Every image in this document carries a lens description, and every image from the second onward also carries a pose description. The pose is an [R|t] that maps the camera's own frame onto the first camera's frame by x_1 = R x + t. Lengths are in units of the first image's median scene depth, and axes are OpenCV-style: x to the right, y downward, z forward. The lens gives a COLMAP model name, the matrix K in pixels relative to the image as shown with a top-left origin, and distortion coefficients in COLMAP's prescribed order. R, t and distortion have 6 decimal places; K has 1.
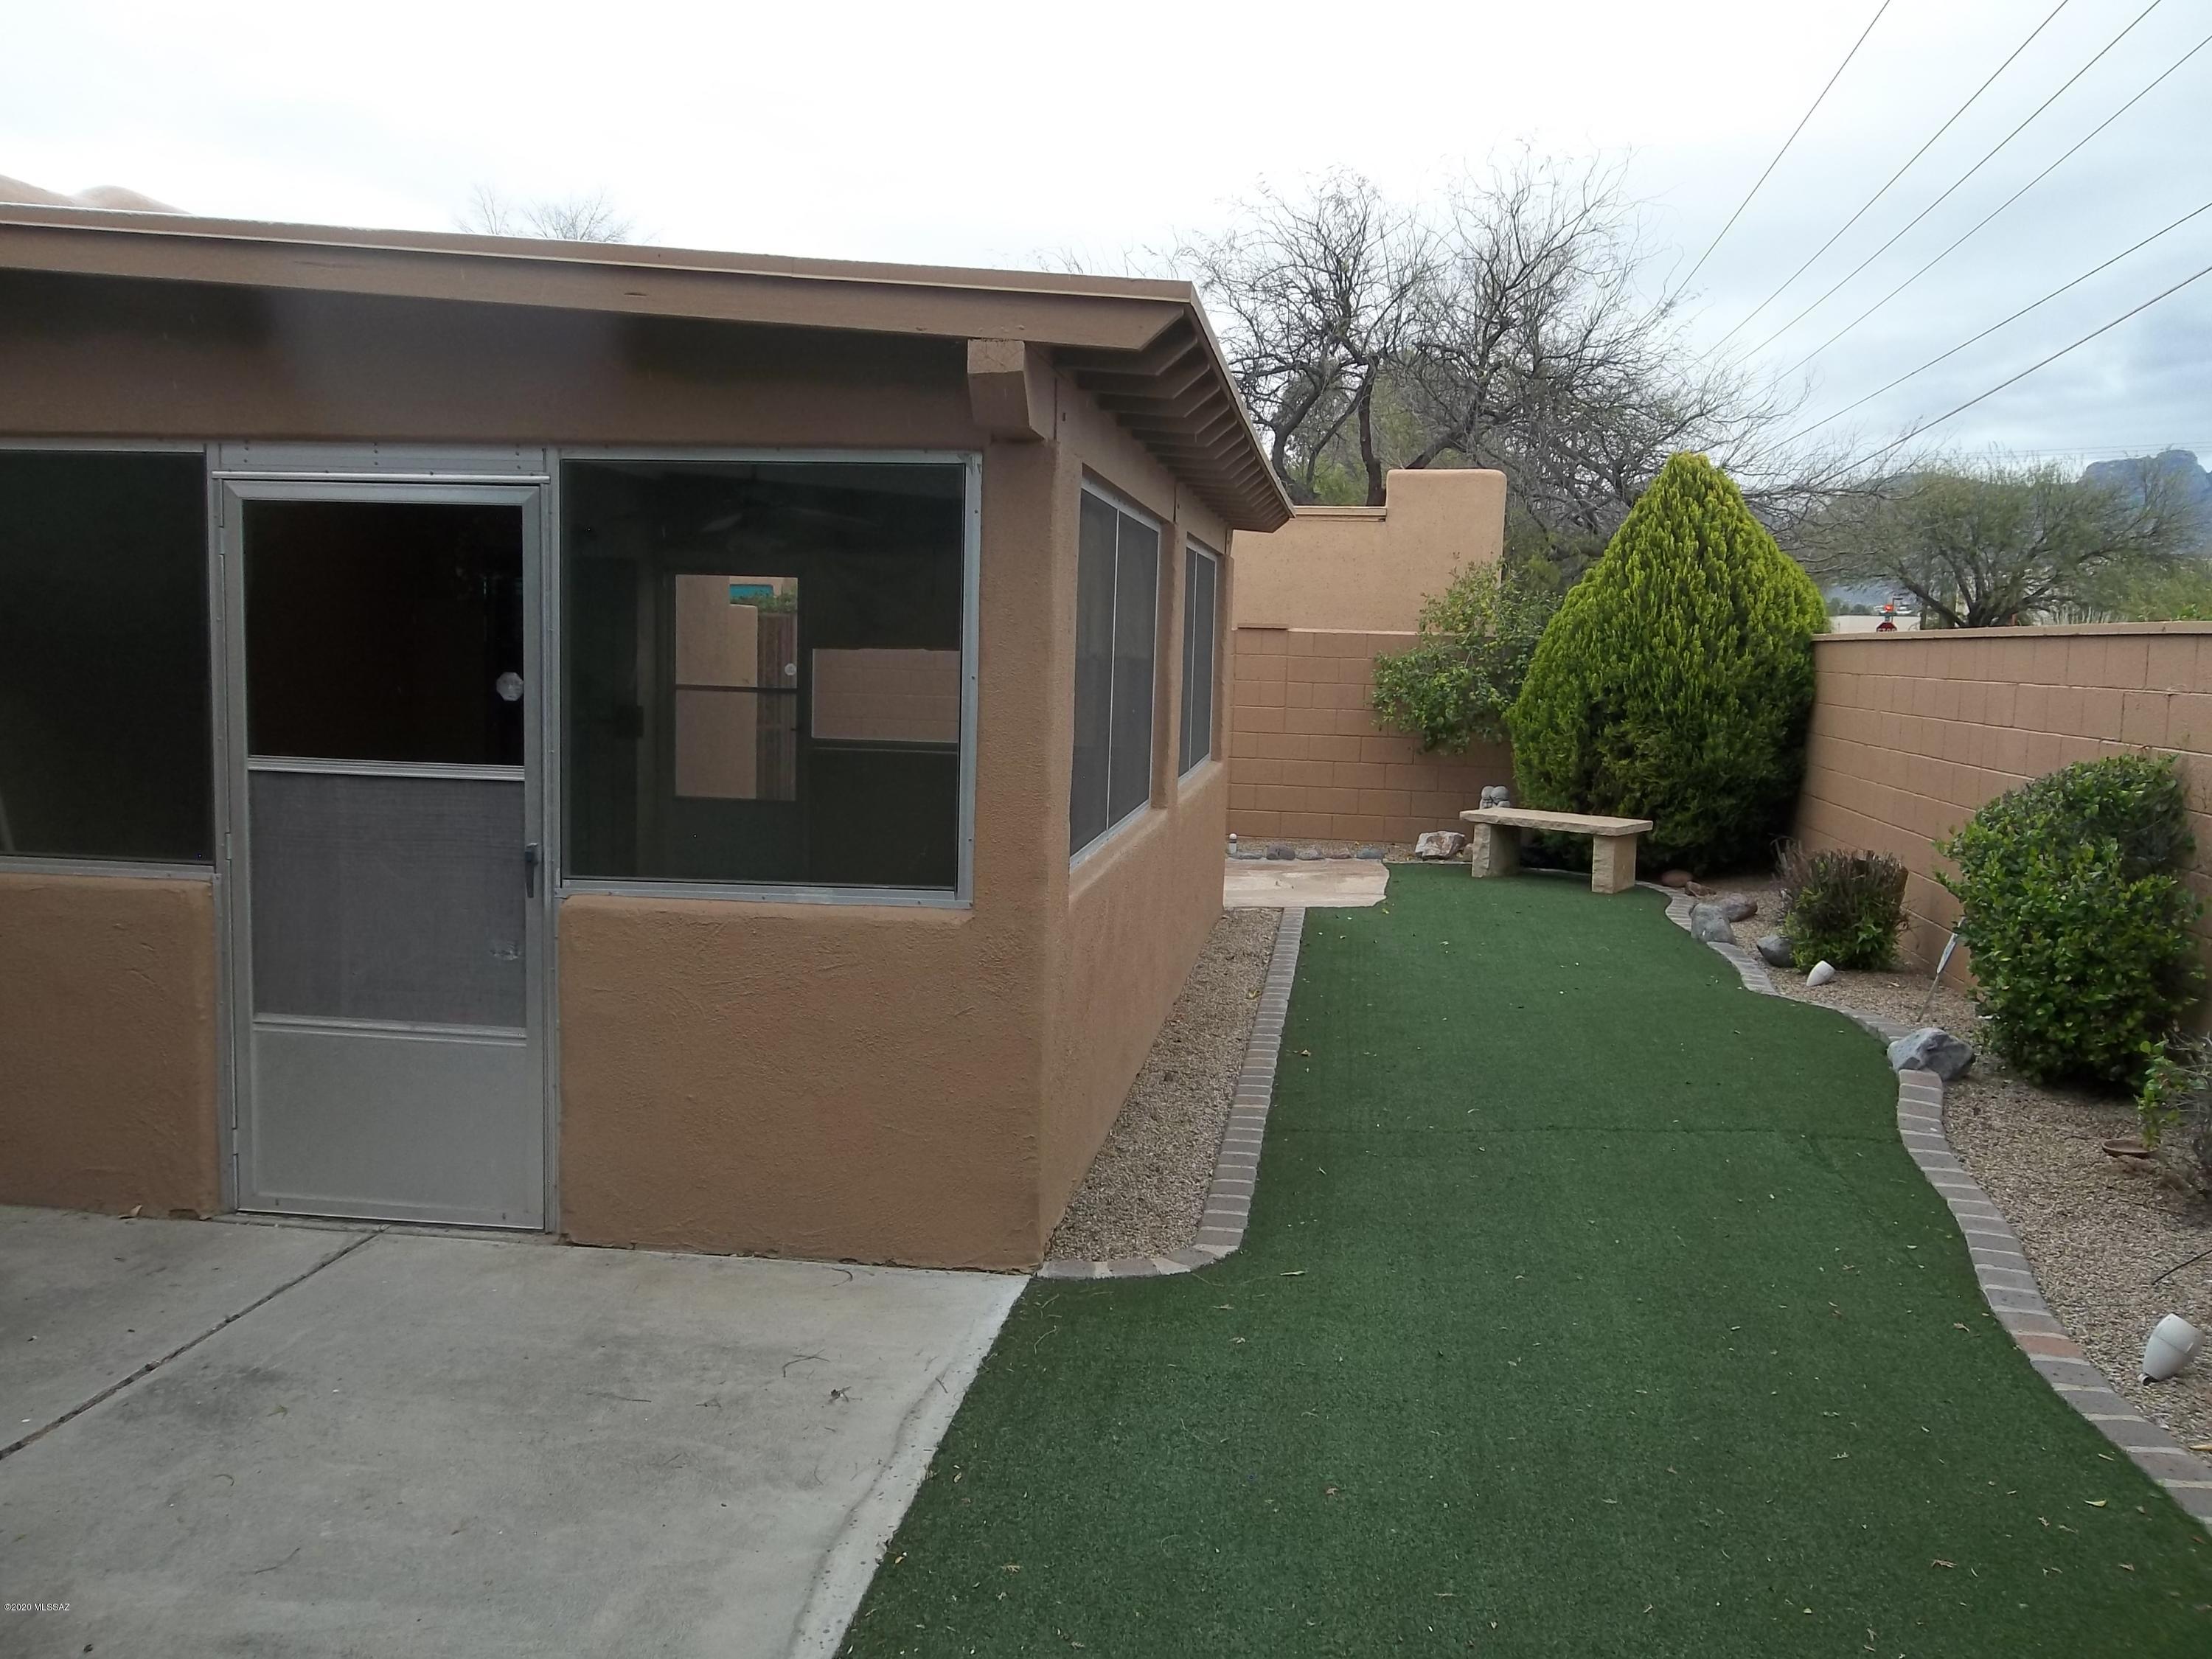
lens RADIAL K [[1808.9, 0, 1116.9], [0, 1808.9, 764.8], [0, 0, 1]] dist [0.006628, -0.012942]
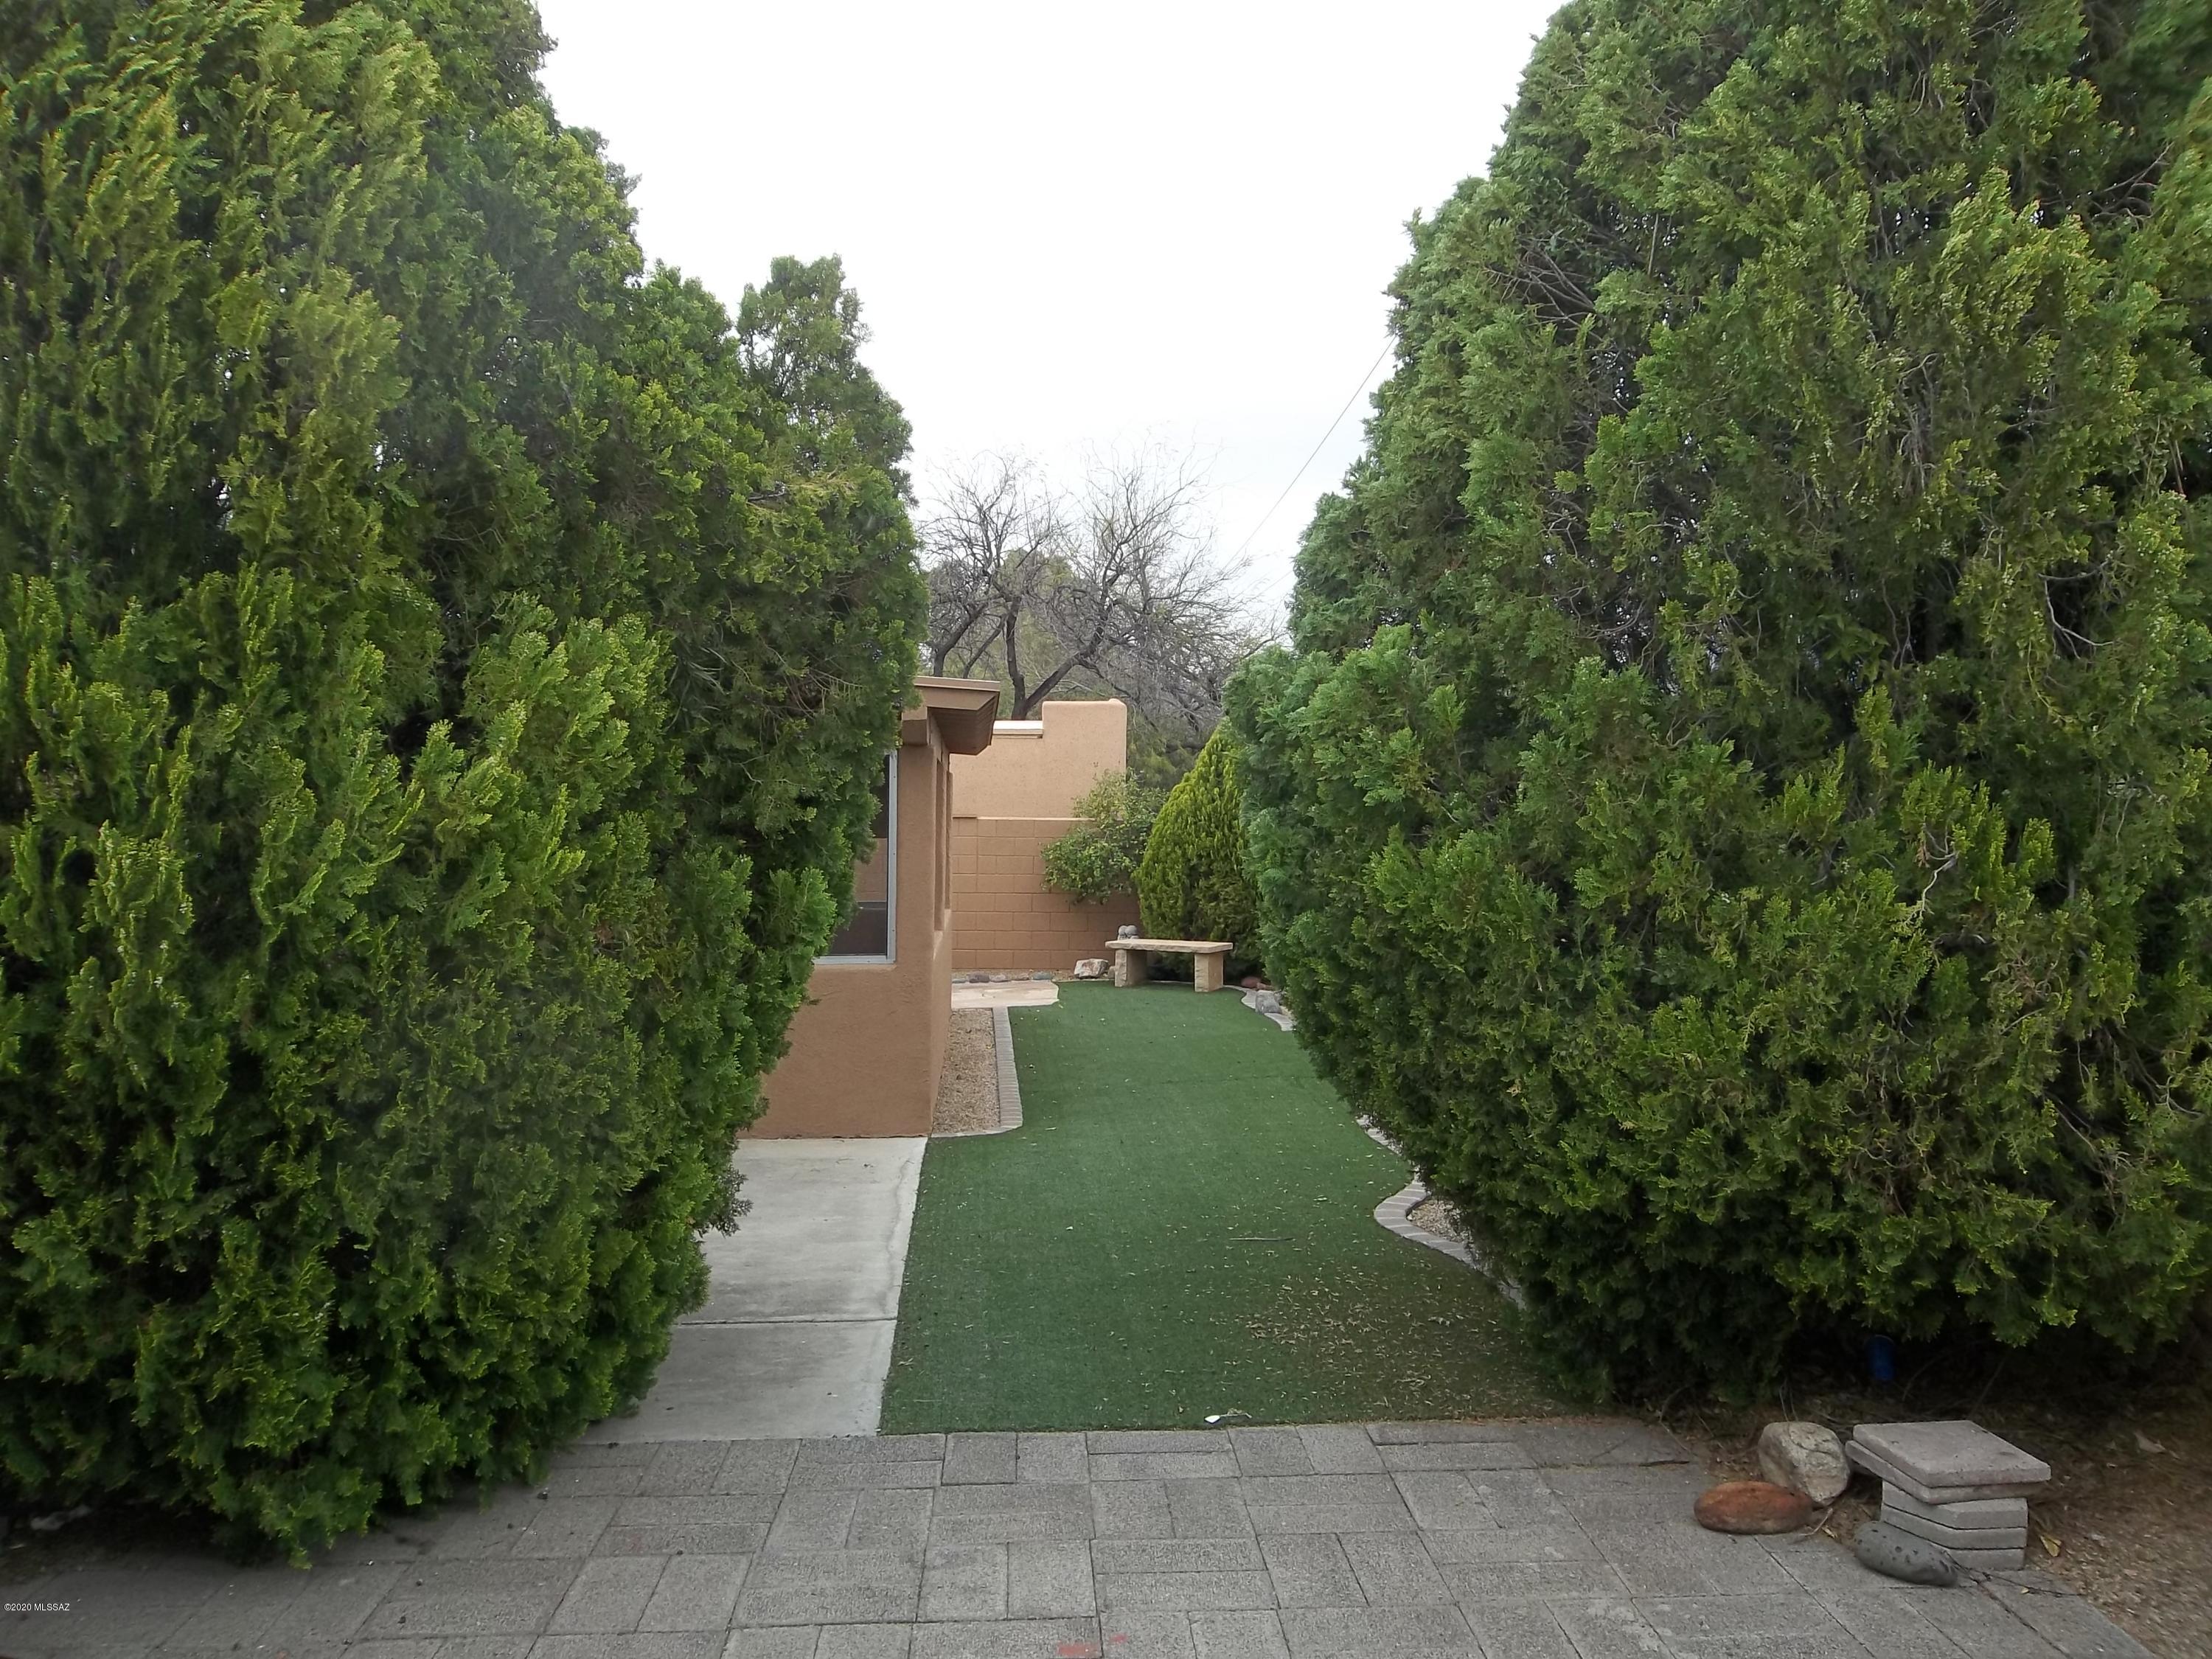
lens RADIAL K [[1808.9, 0, 1106.7], [0, 1808.9, 830.4], [0, 0, 1]] dist [0.006628, -0.012942]
pose [[0.979626, -0.021569, 0.199670, -0.097019], [0.033761, 0.997754, -0.057858, 0.020245], [-0.197973, 0.063420, 0.978154, -0.424540]]
